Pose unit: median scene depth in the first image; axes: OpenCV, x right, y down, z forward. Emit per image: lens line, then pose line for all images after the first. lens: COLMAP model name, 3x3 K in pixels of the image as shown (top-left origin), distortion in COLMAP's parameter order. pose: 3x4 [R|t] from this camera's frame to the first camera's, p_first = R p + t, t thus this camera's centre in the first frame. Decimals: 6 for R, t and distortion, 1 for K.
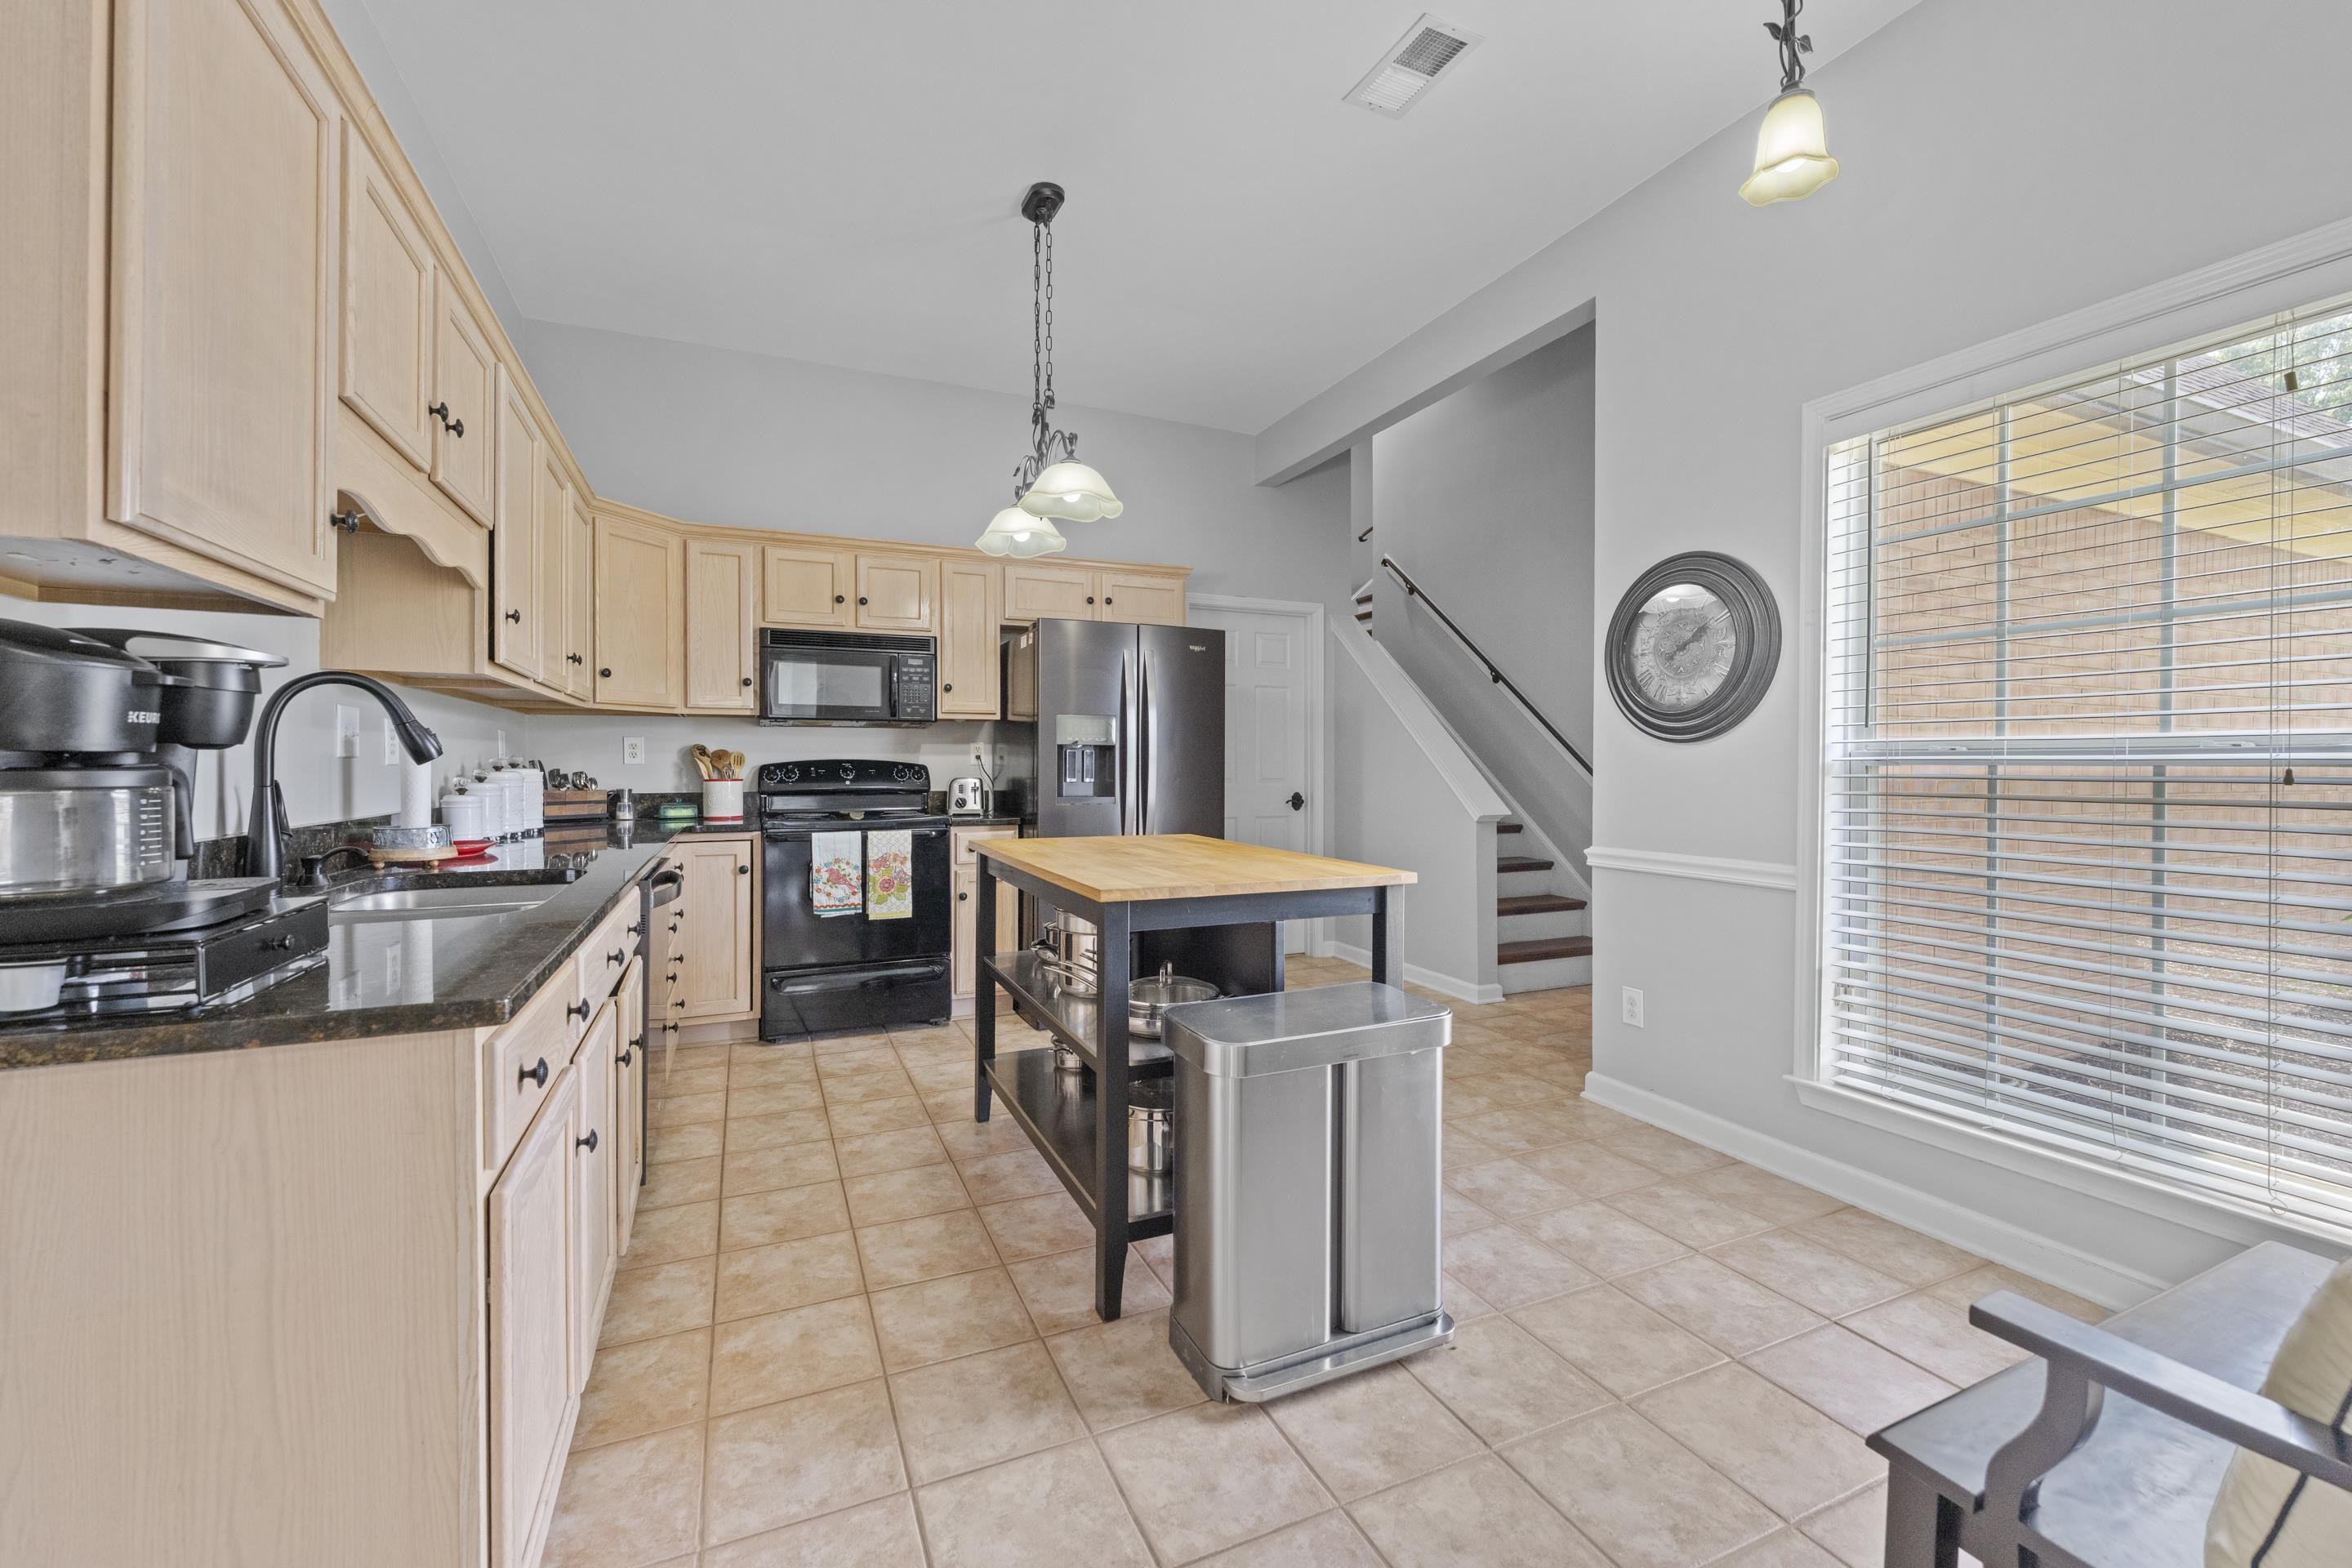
lens RADIAL K [[944.4, 0, 1165.6], [0, 944.4, 769.9], [0, 0, 1]] dist [-0.001950, 0.000041]
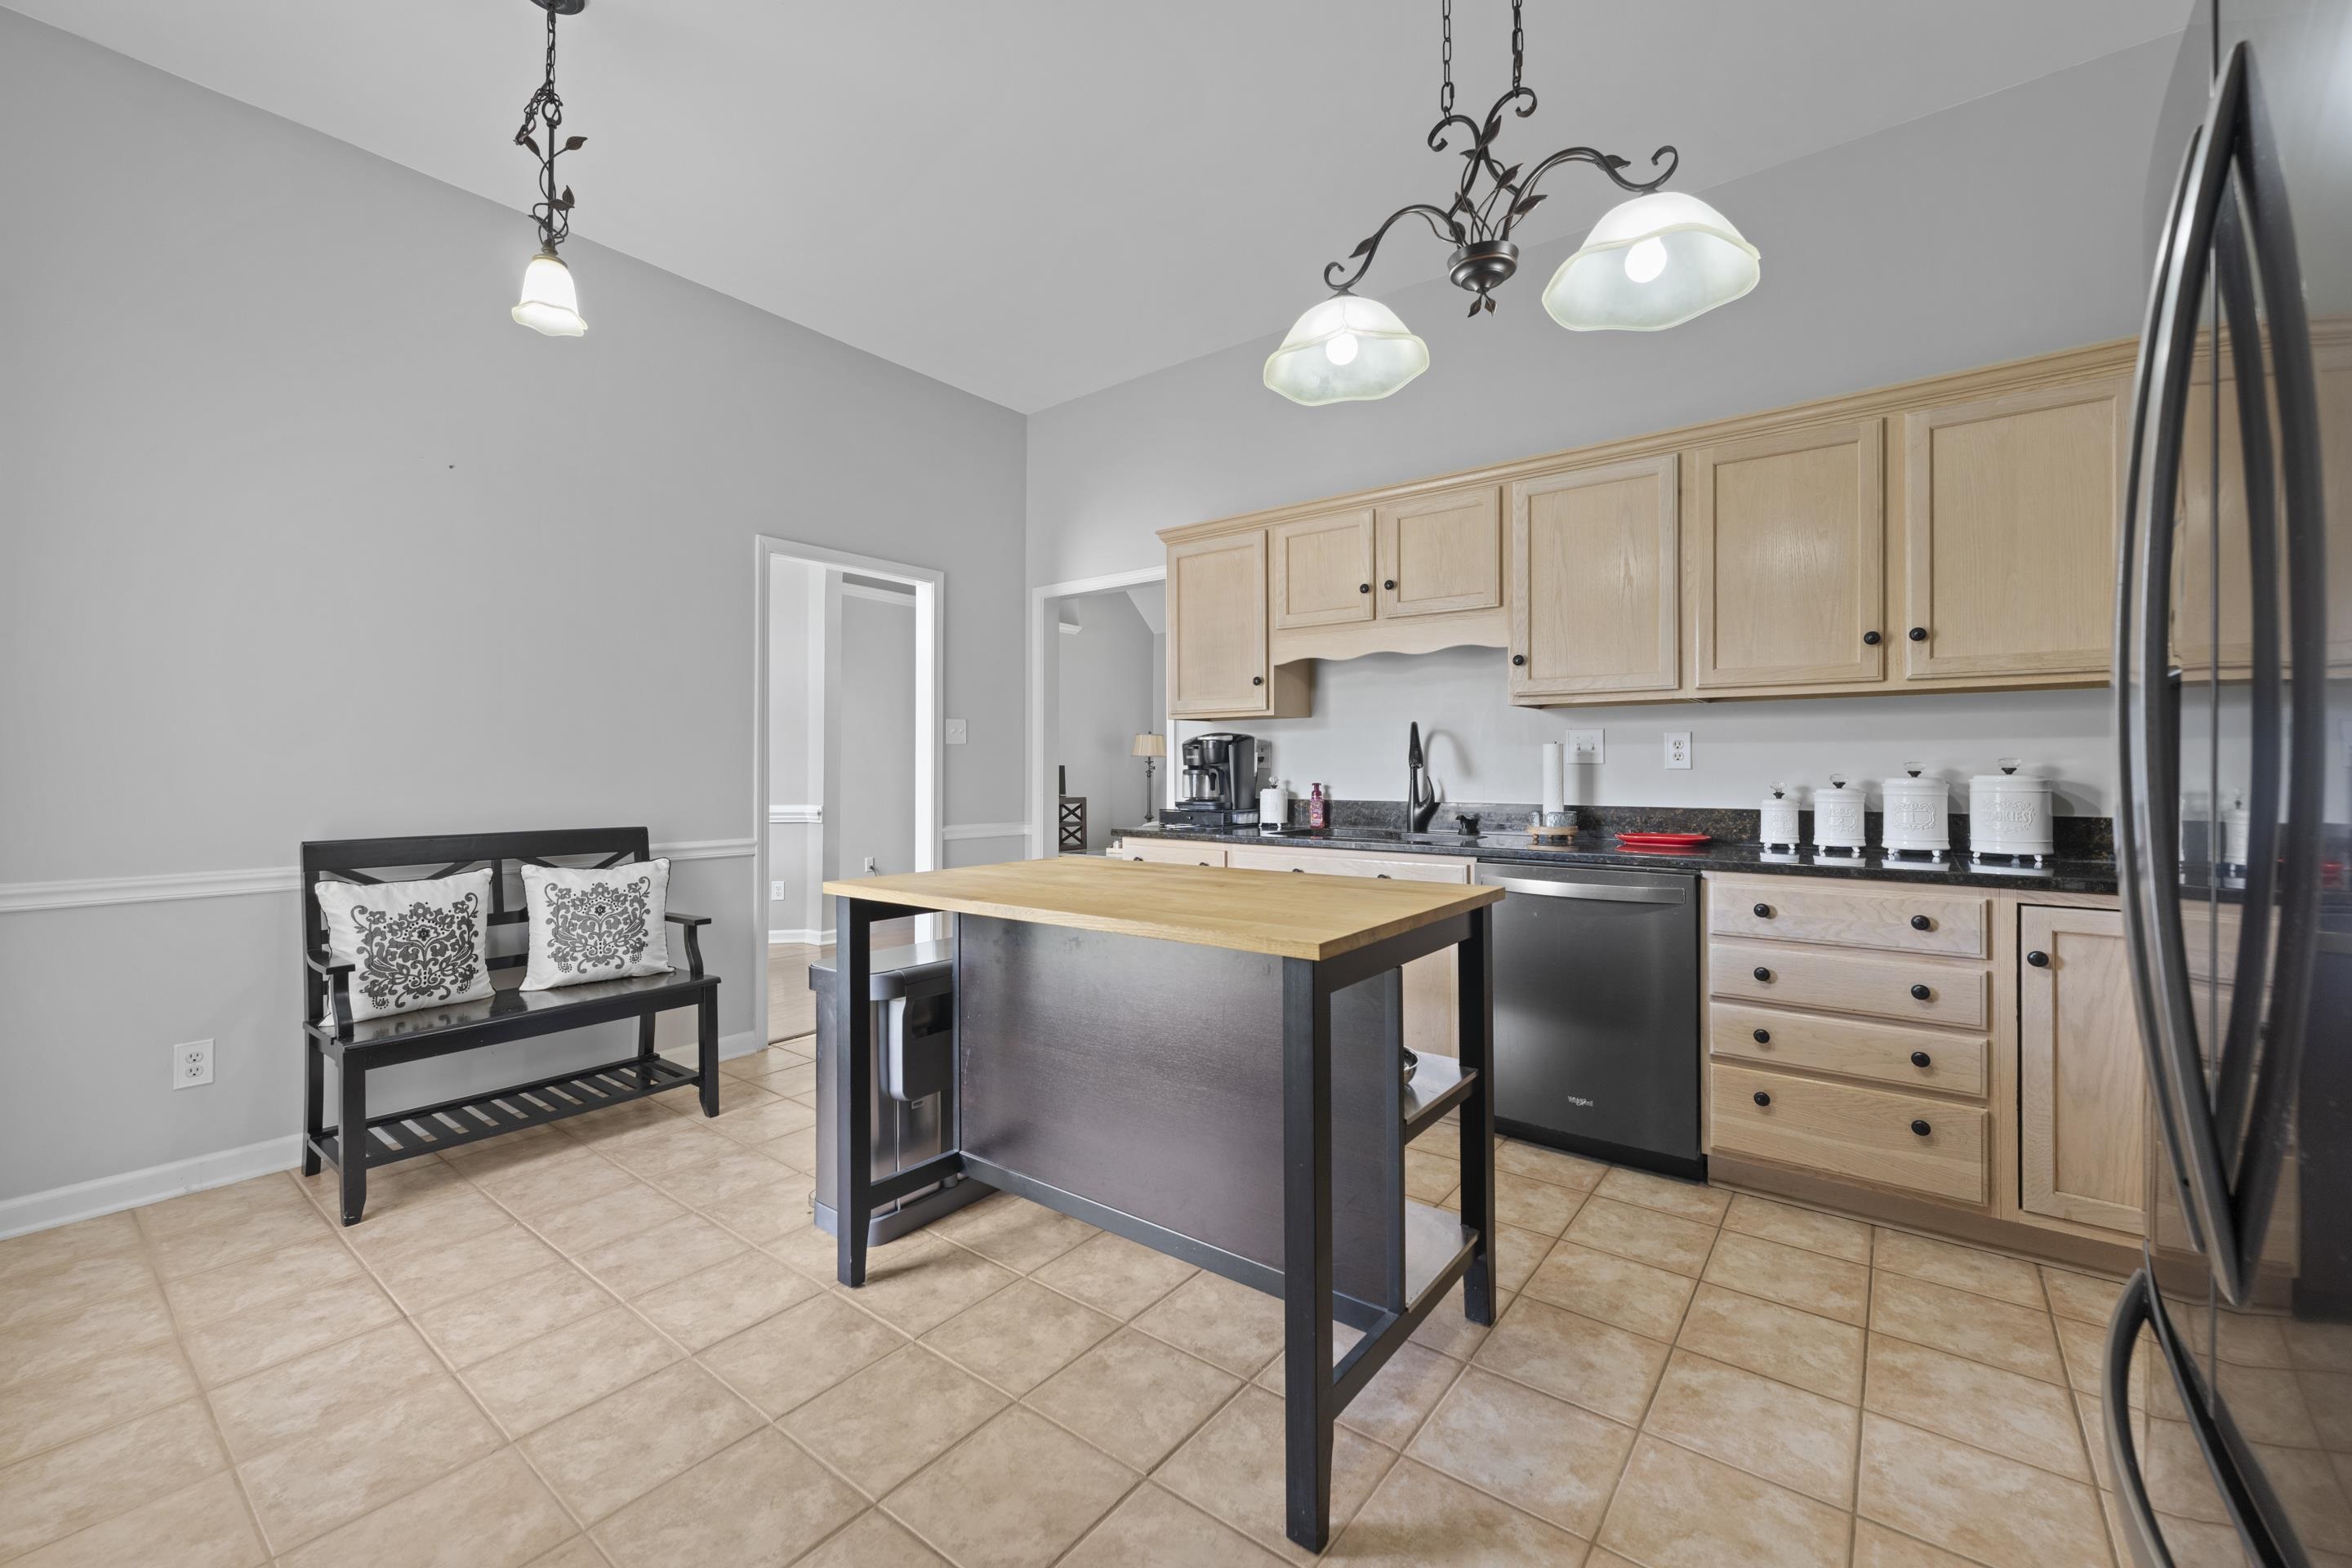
lens RADIAL K [[942.3, 0, 1169.2], [0, 942.3, 774.3], [0, 0, 1]] dist [-0.001792, -0.000394]
pose [[-0.878532, 0.002863, -0.477675, 0.230868], [-0.003387, 0.999920, 0.012223, -0.007644], [0.477672, 0.012356, -0.878451, 1.124245]]
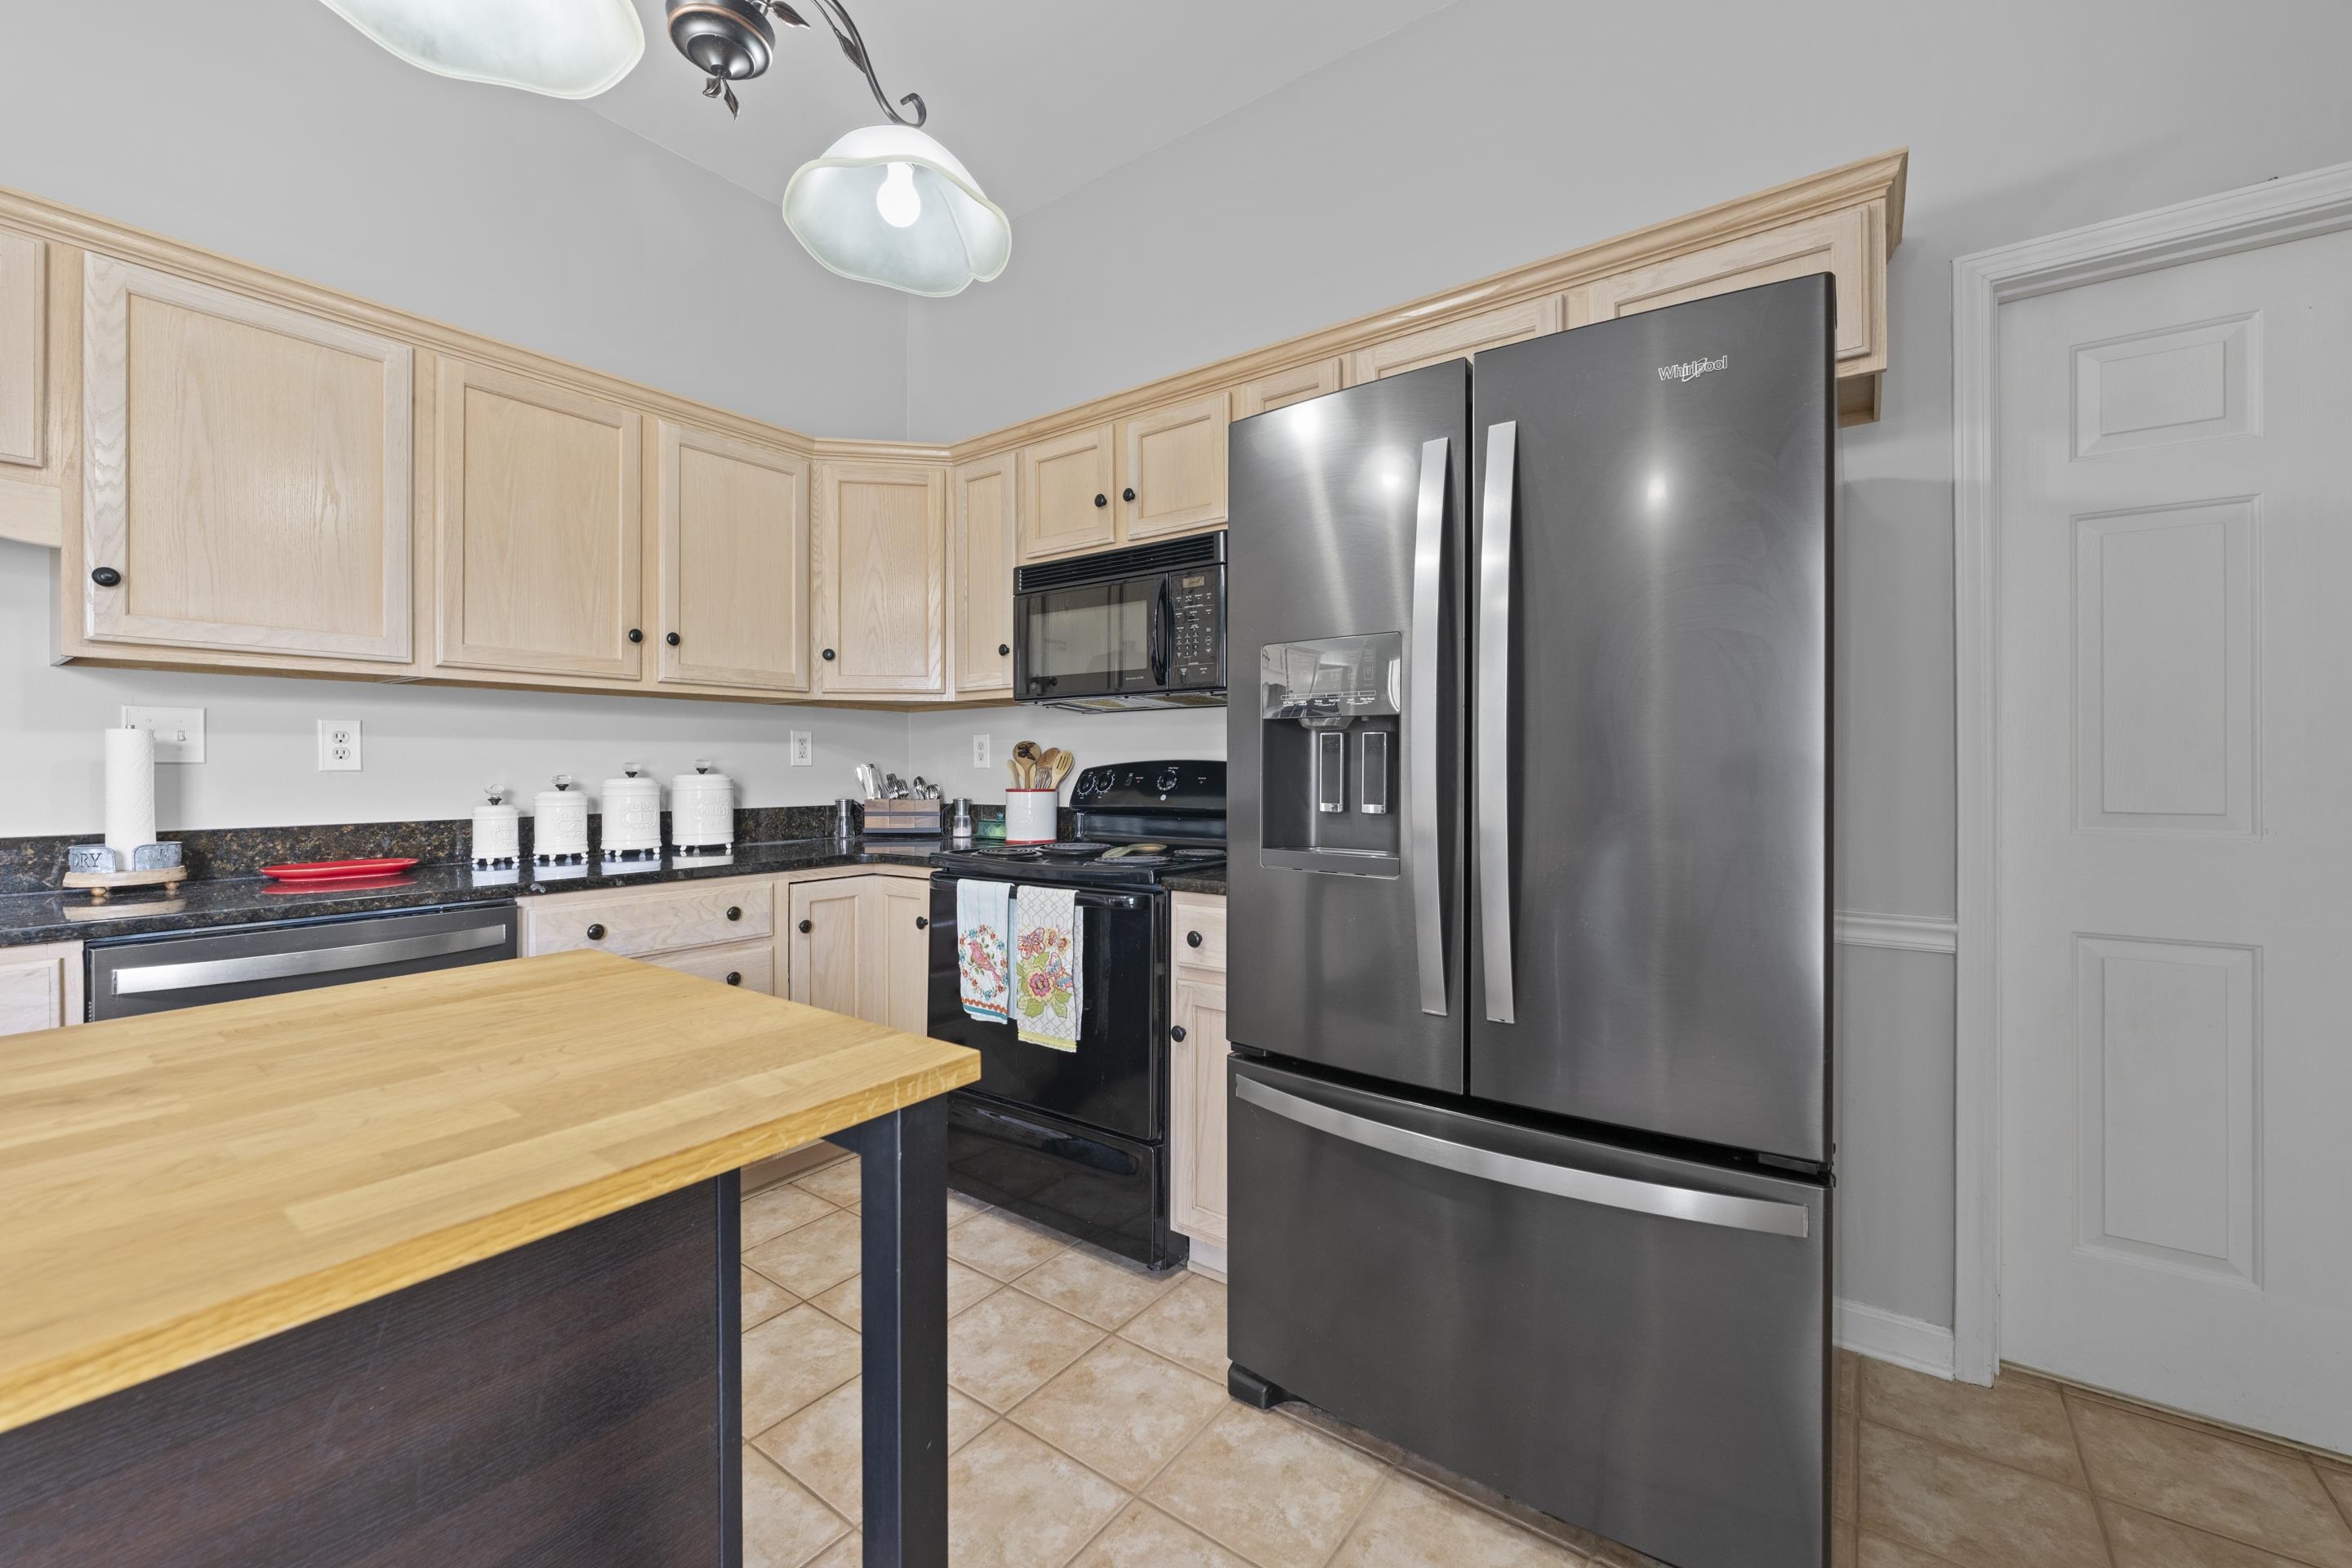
lens RADIAL K [[933.6, 0, 1179.0], [0, 933.6, 768.6], [0, 0, 1]] dist [-0.005171, -0.000323]
pose [[0.501431, -0.000444, -0.865198, 0.222551], [-0.001760, 0.999997, -0.001533, -0.005206], [0.865196, 0.002291, 0.501428, 0.791807]]
